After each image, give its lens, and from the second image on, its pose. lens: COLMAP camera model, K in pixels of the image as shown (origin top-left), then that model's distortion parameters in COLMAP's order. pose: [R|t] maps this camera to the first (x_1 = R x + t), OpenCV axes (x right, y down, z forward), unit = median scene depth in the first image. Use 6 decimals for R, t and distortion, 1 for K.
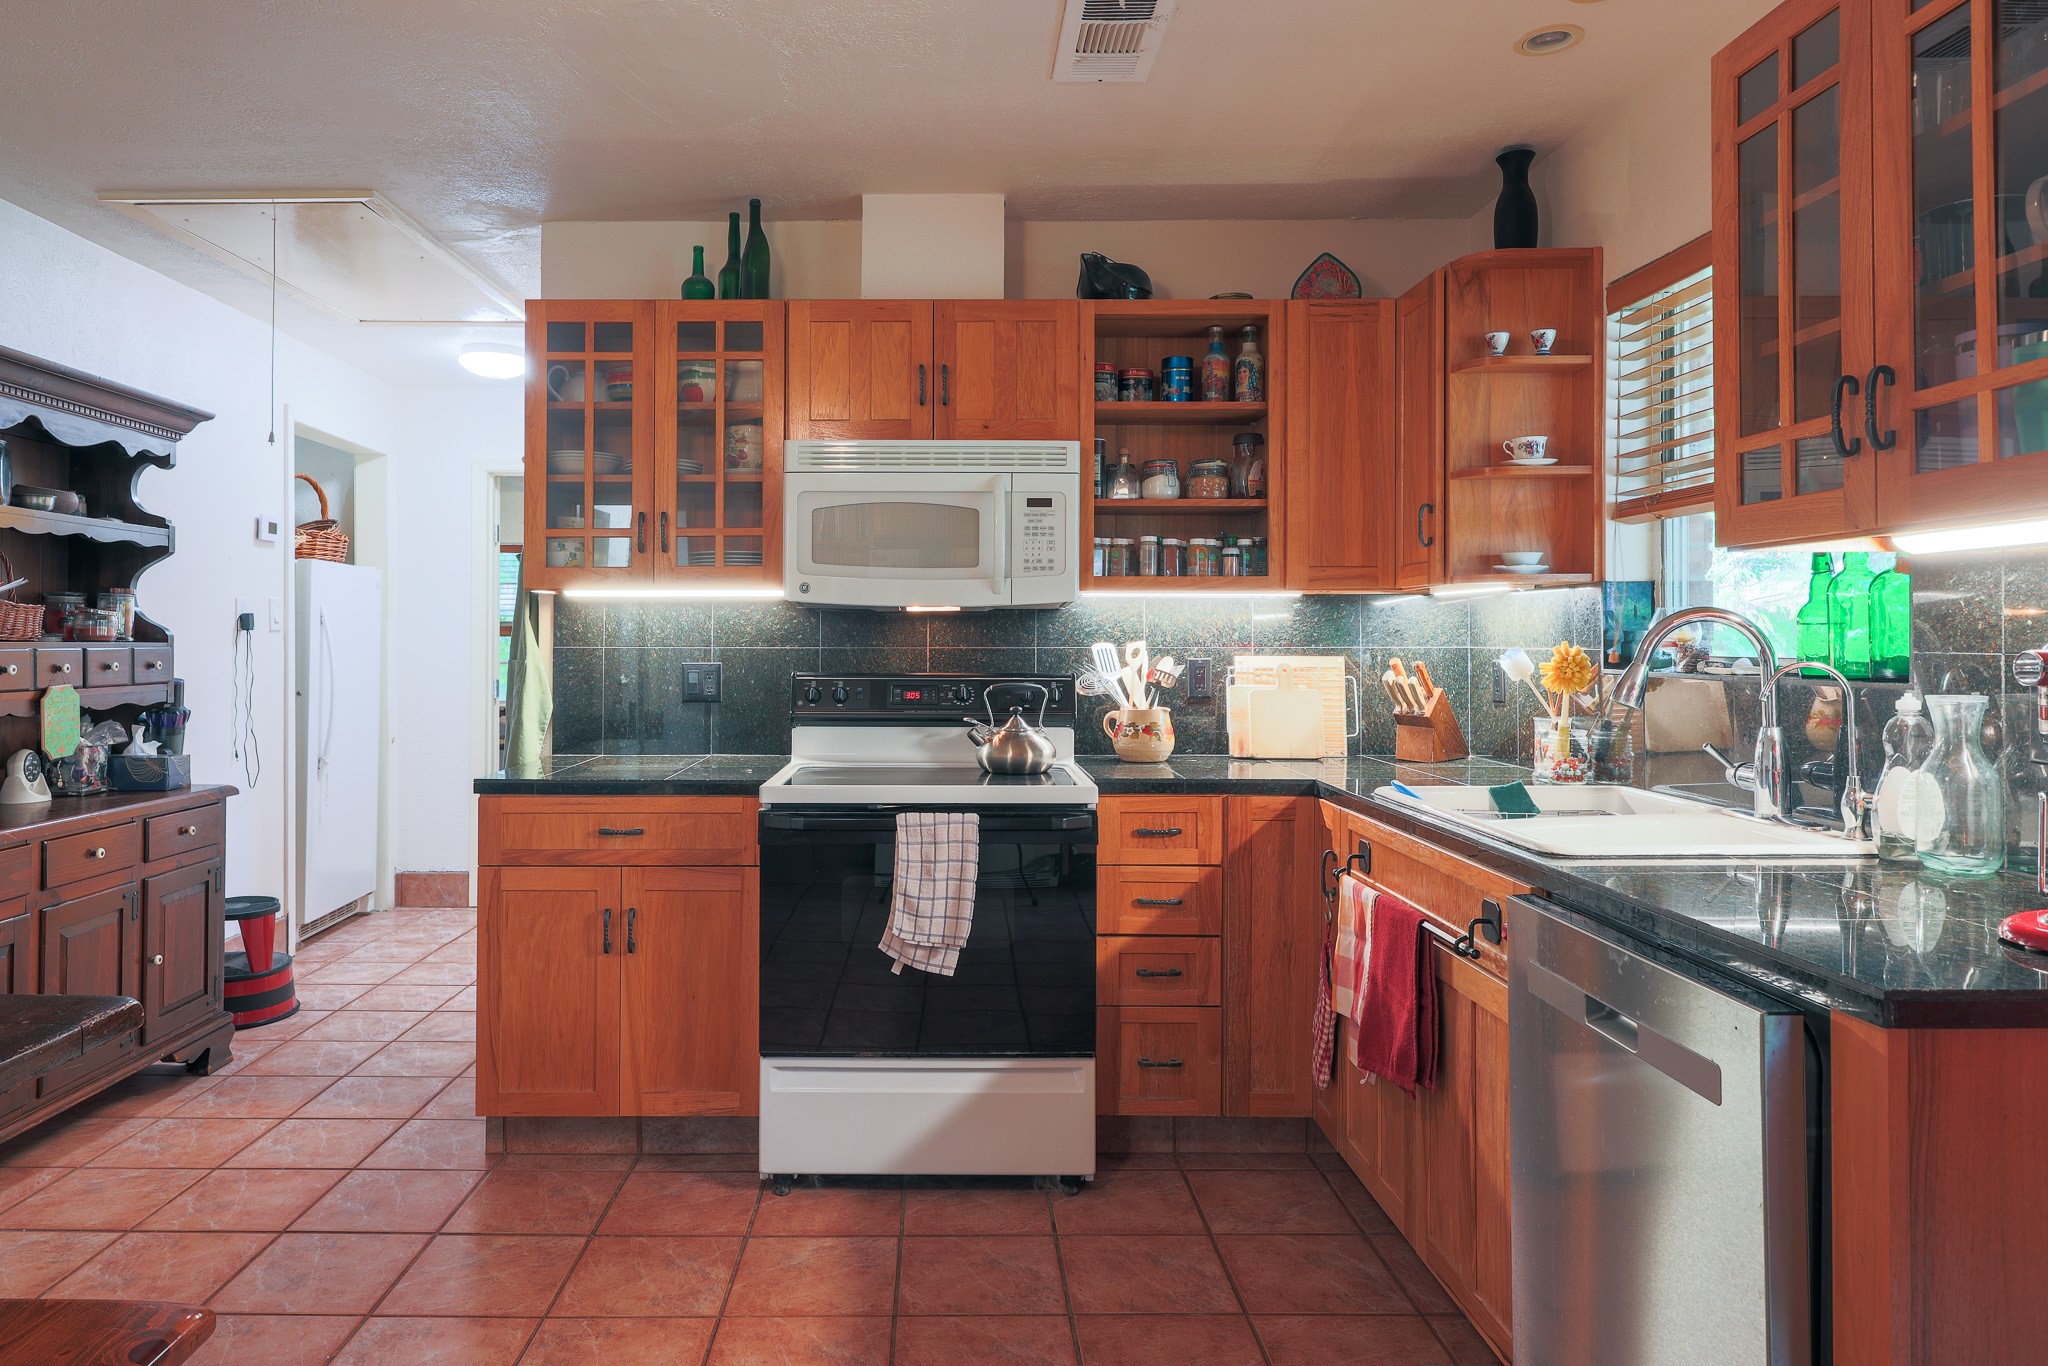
lens RADIAL K [[1249.1, 0, 1019.8], [0, 1249.1, 627.2], [0, 0, 1]] dist [0.010823, 0.001853]
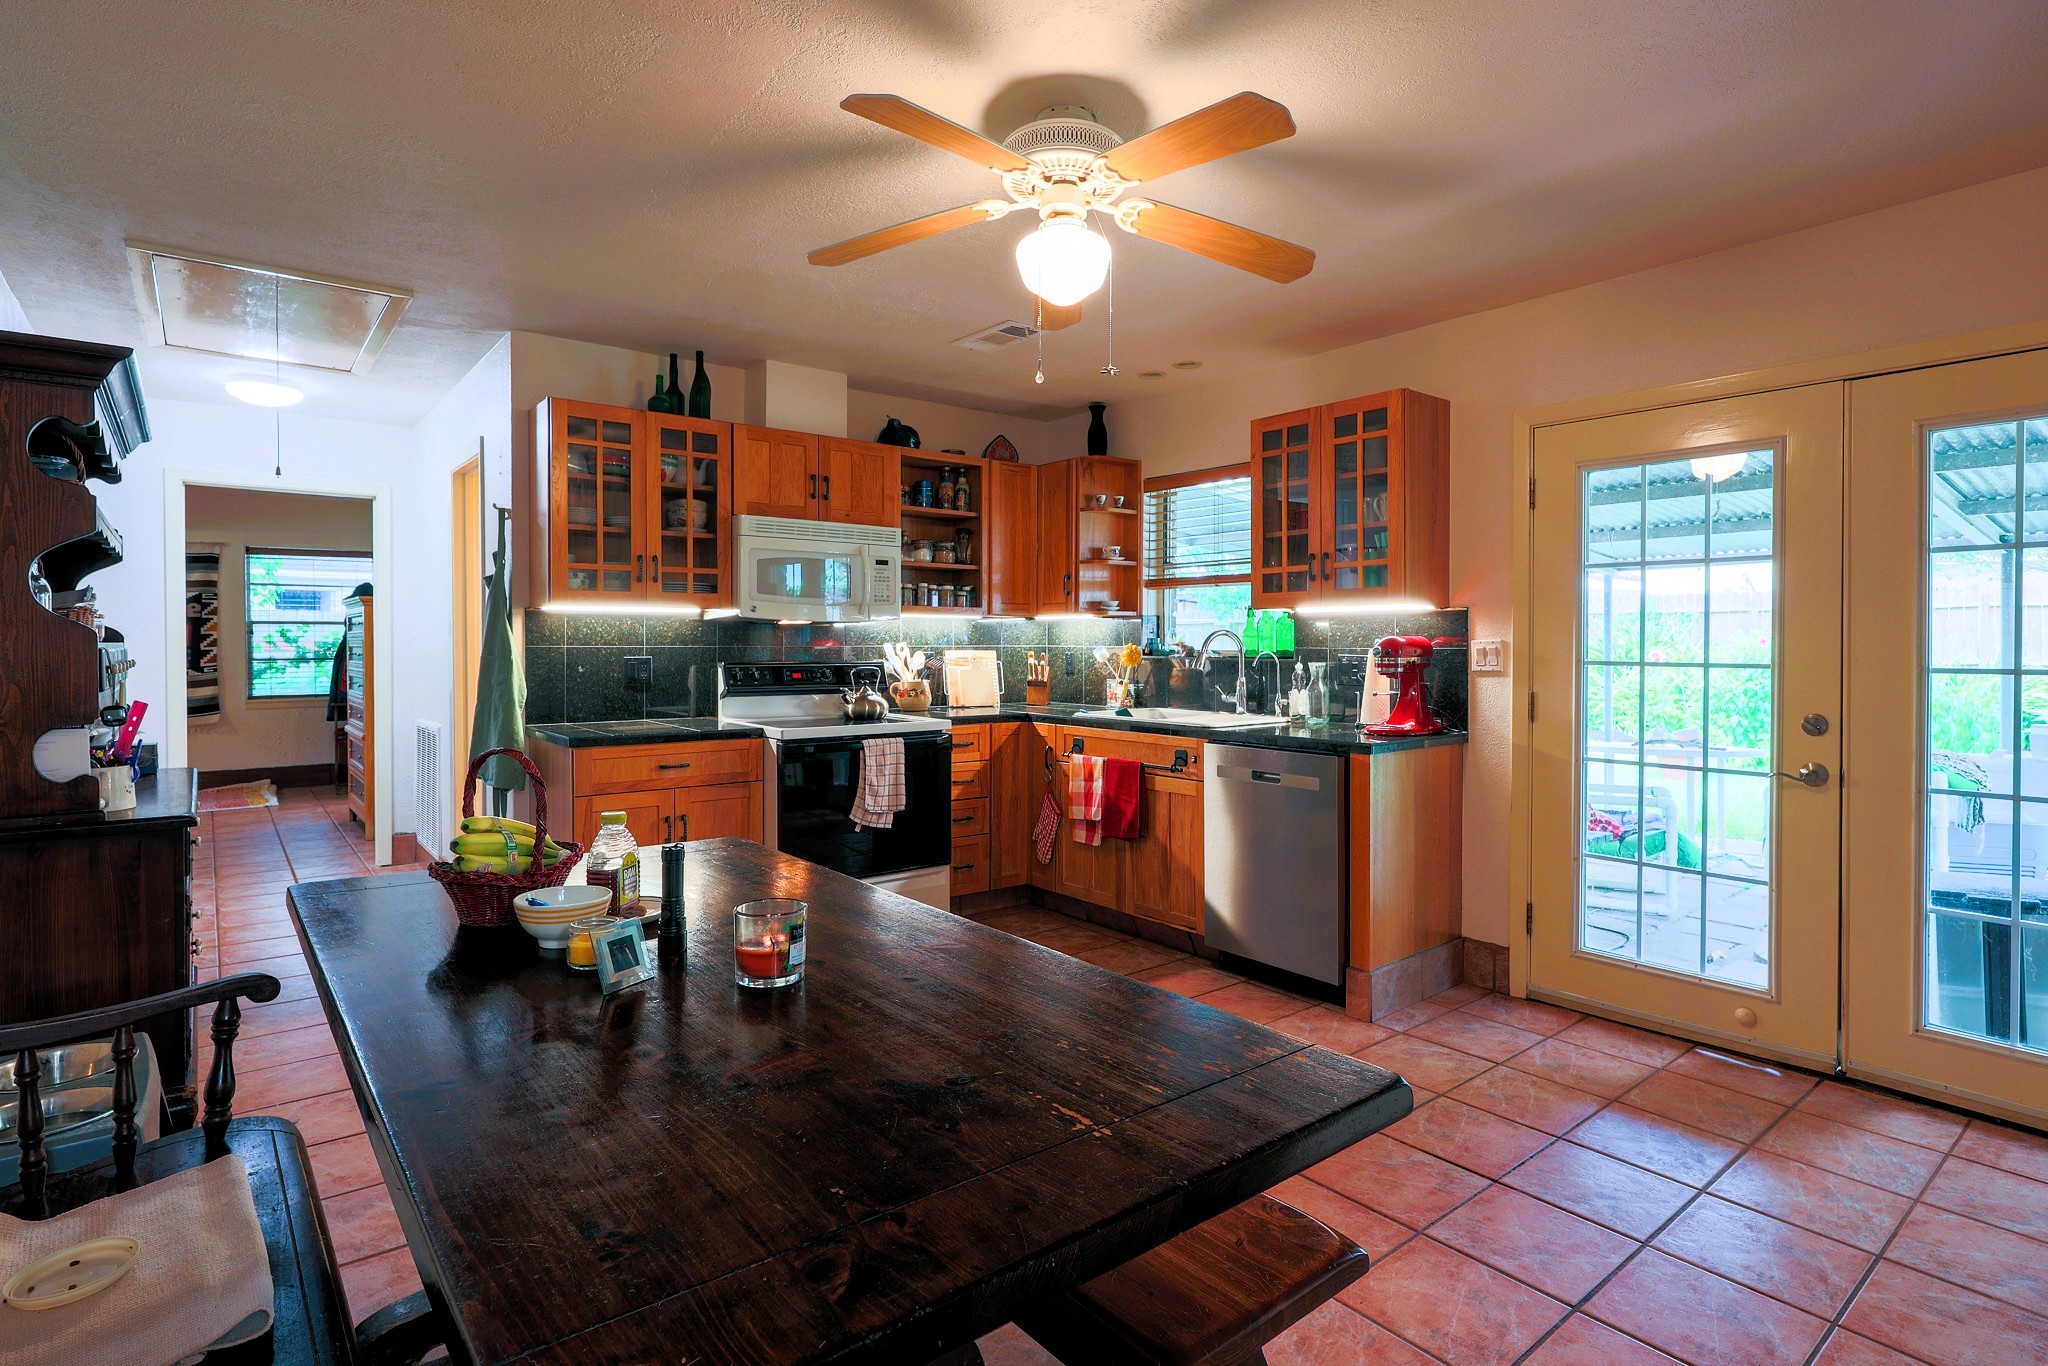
lens RADIAL K [[1033.9, 0, 1021.3], [0, 1033.9, 653.2], [0, 0, 1]] dist [0.001348, 0.000696]
pose [[0.779201, -0.004510, 0.626758, -0.724206], [-0.009293, 0.999781, 0.018748, -0.002637], [-0.626705, -0.020433, 0.778988, -0.237727]]
